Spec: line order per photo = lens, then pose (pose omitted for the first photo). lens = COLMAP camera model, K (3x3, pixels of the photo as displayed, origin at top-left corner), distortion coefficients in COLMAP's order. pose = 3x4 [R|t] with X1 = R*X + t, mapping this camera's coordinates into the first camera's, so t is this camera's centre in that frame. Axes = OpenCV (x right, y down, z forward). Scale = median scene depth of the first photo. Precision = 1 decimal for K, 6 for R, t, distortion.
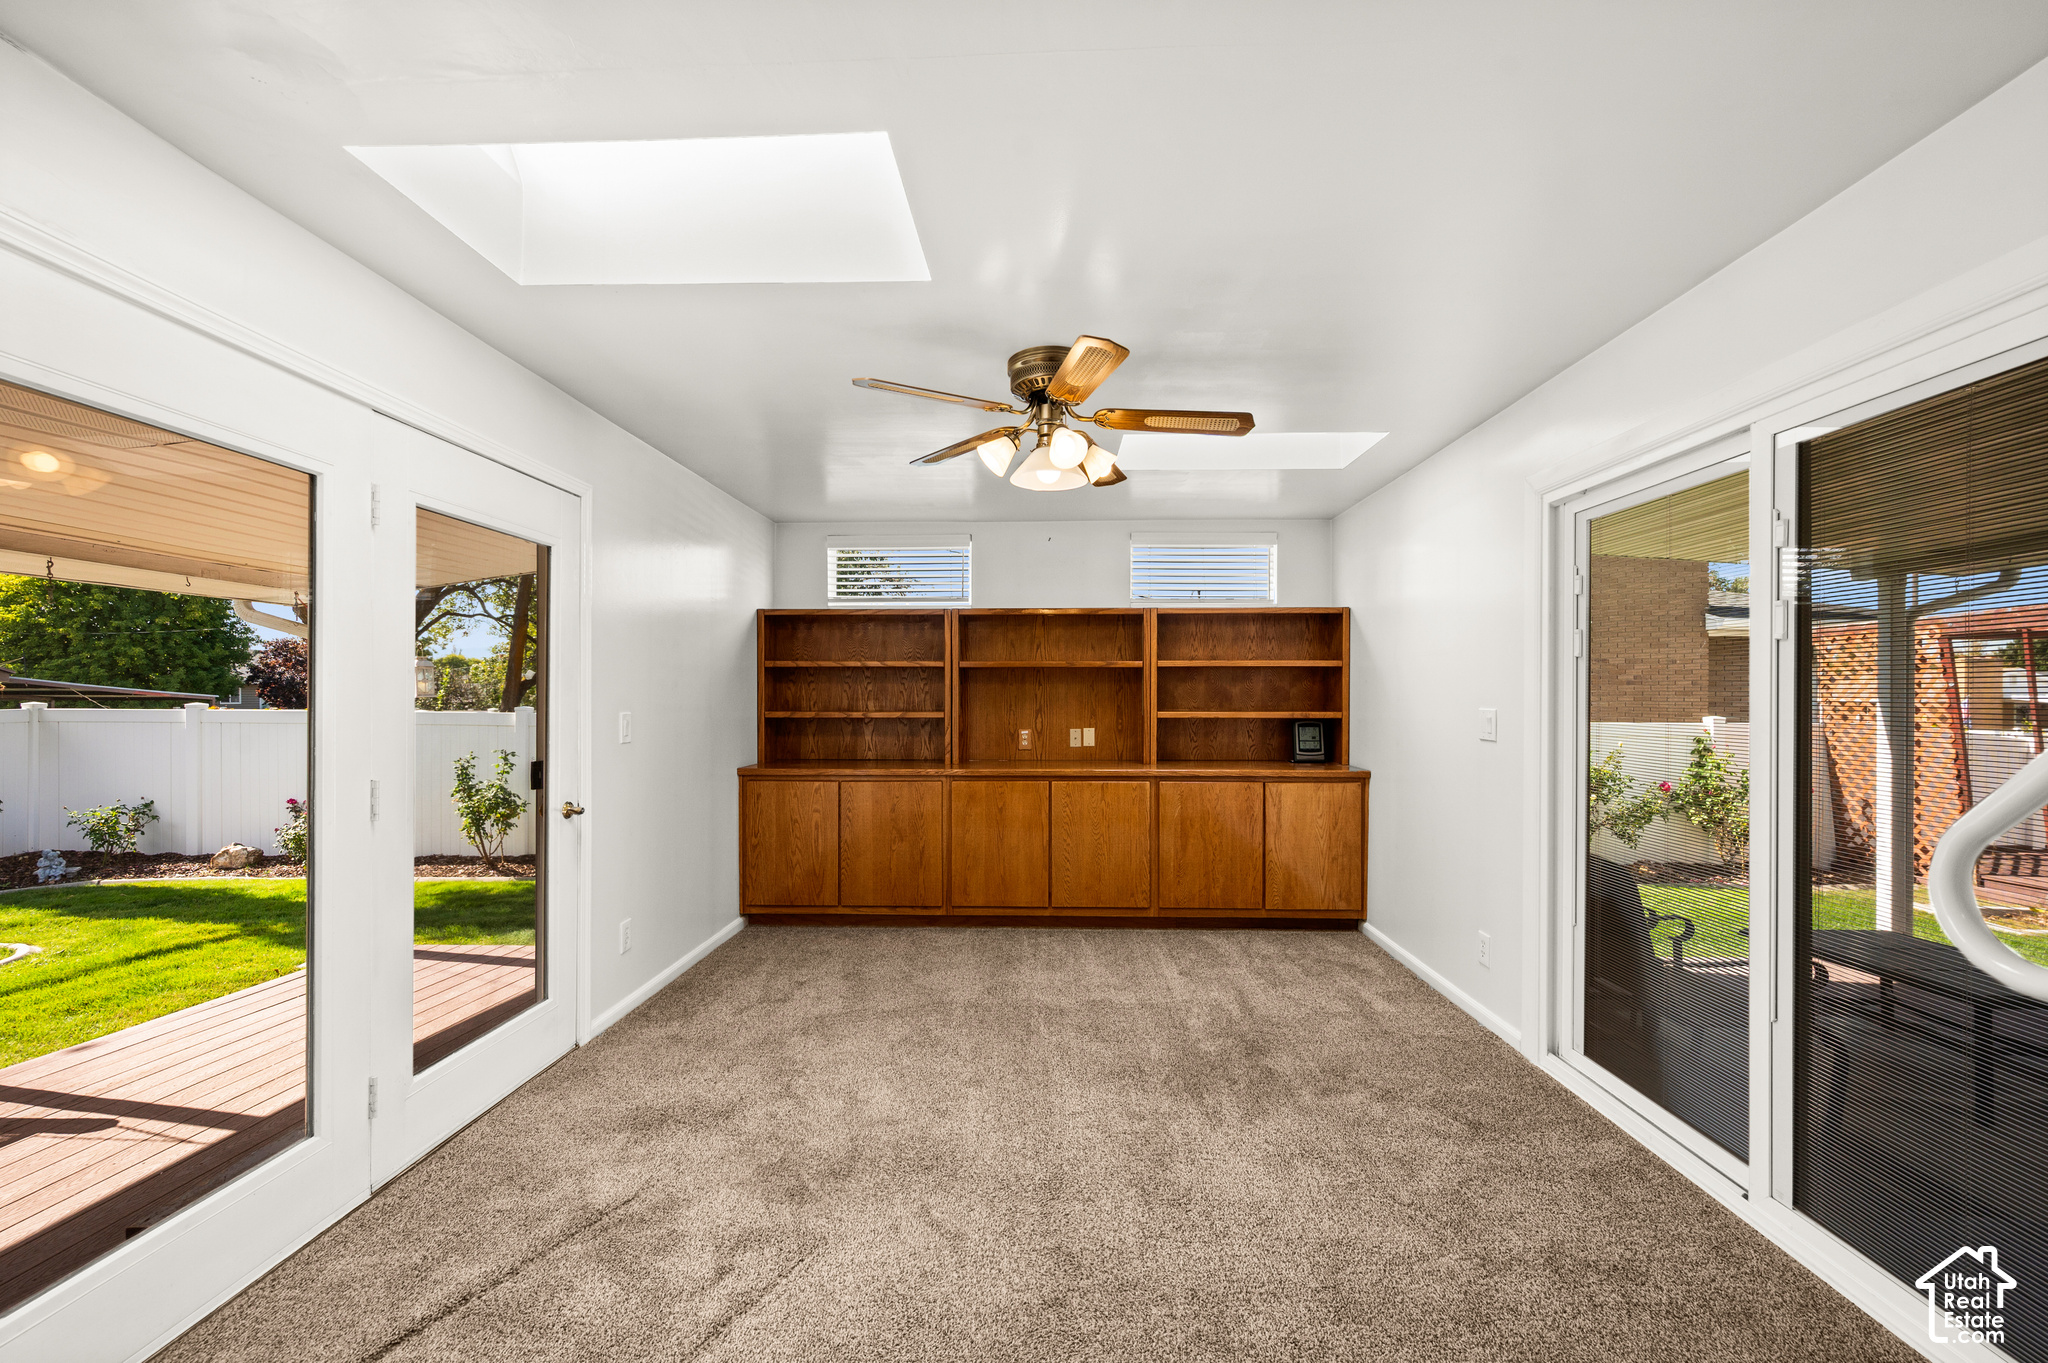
lens RADIAL K [[828.9, 0, 1027.2], [0, 828.9, 693.9], [0, 0, 1]] dist [0.002897, -0.000050]
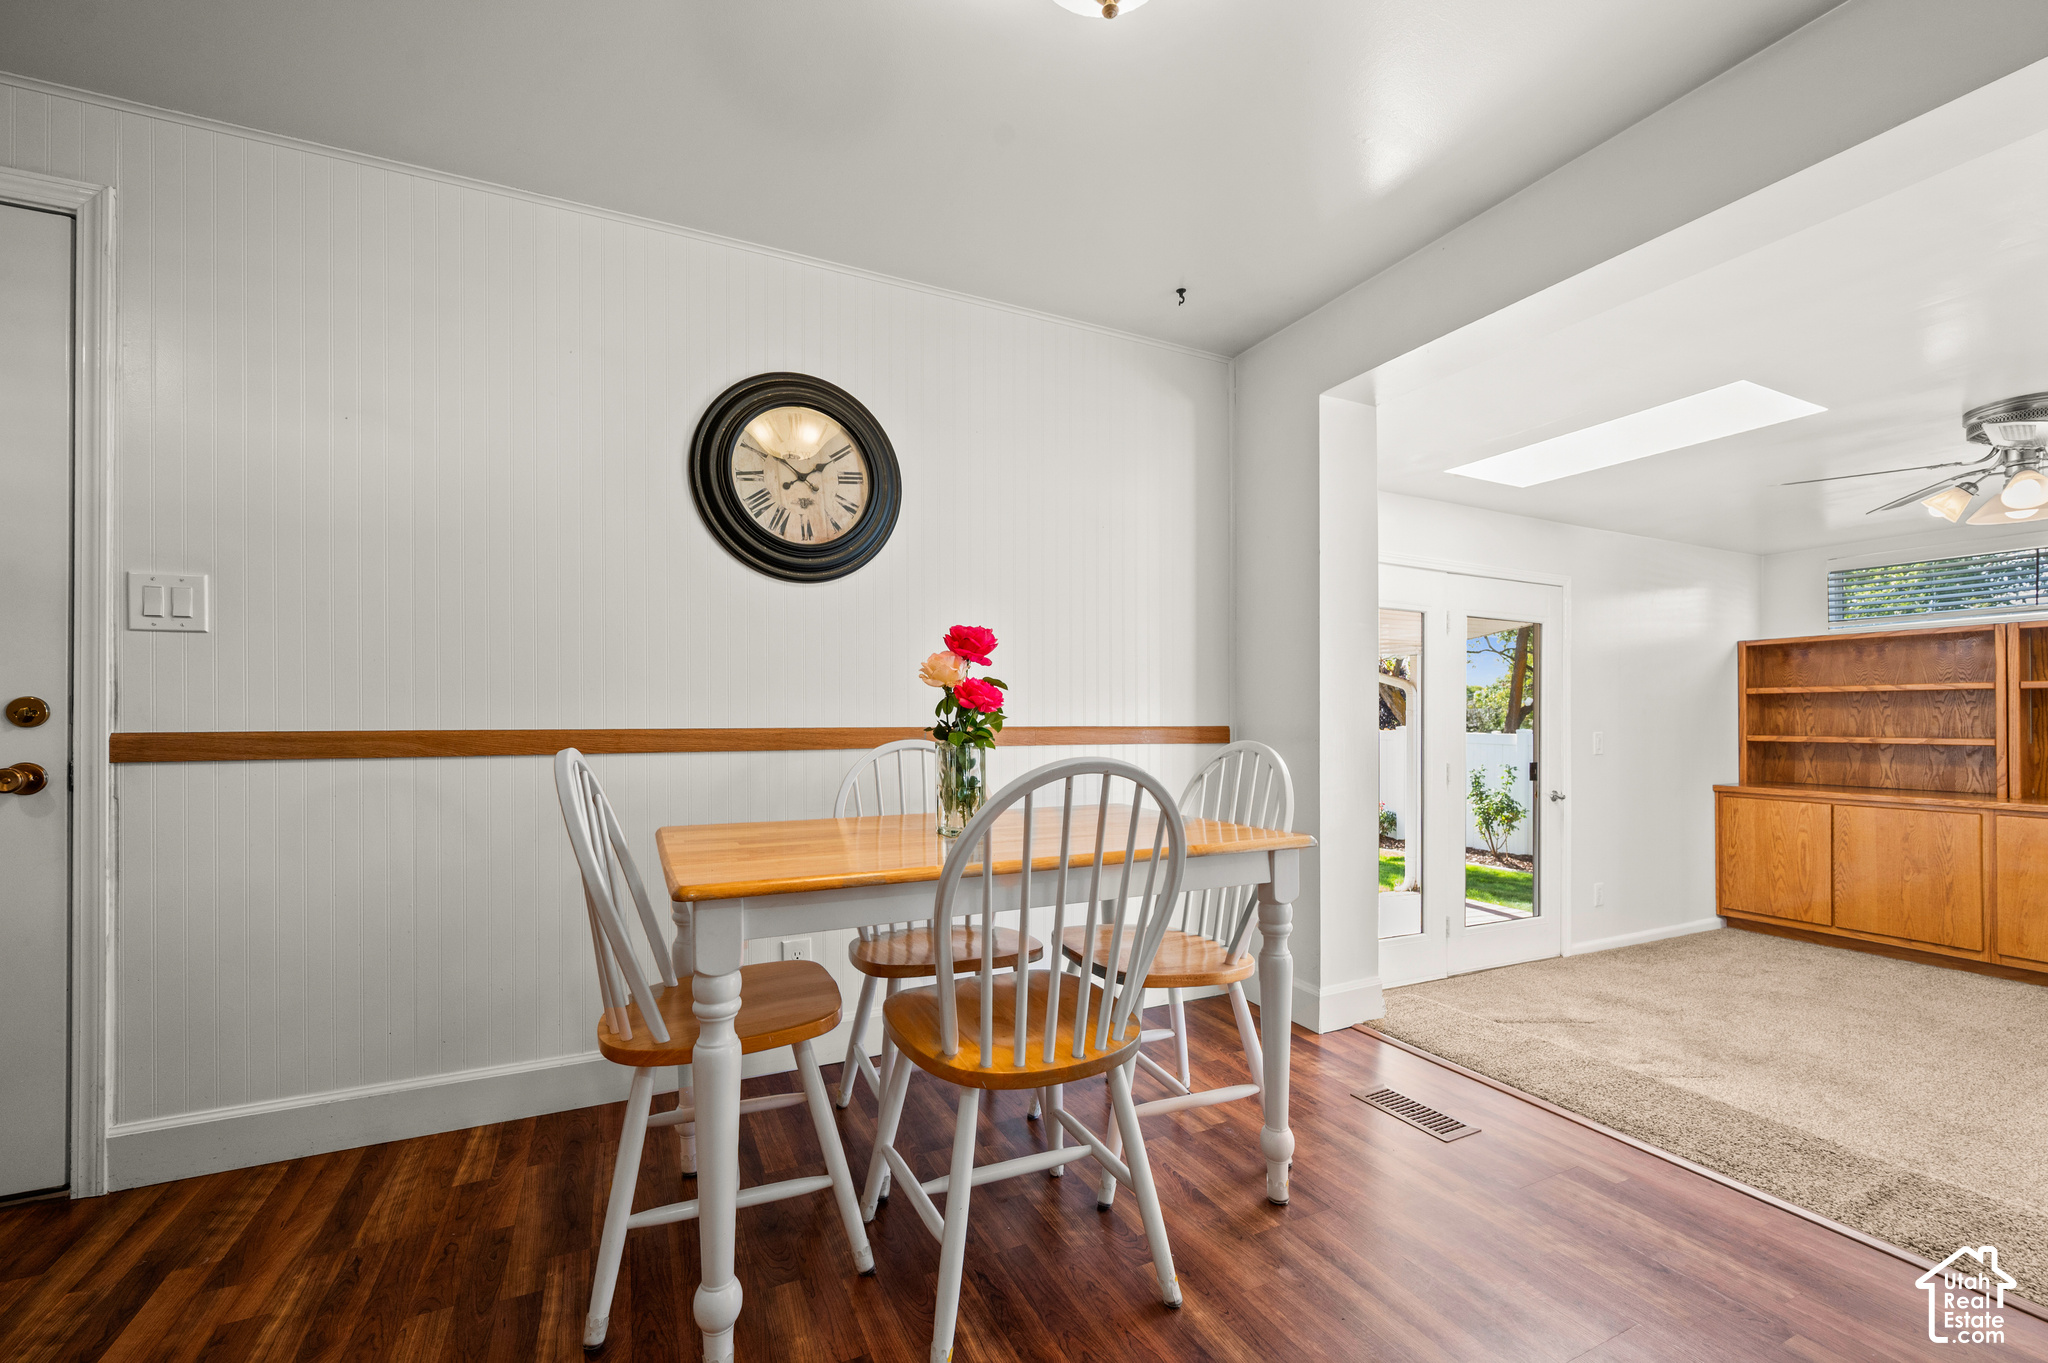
lens RADIAL K [[828.9, 0, 1027.3], [0, 828.9, 716.5], [0, 0, 1]] dist [0.002897, -0.000050]
pose [[0.467844, -0.002584, -0.883807, 0.191738], [0.000686, 0.999996, -0.002561, -0.000953], [0.883811, 0.000592, 0.467844, -0.318845]]
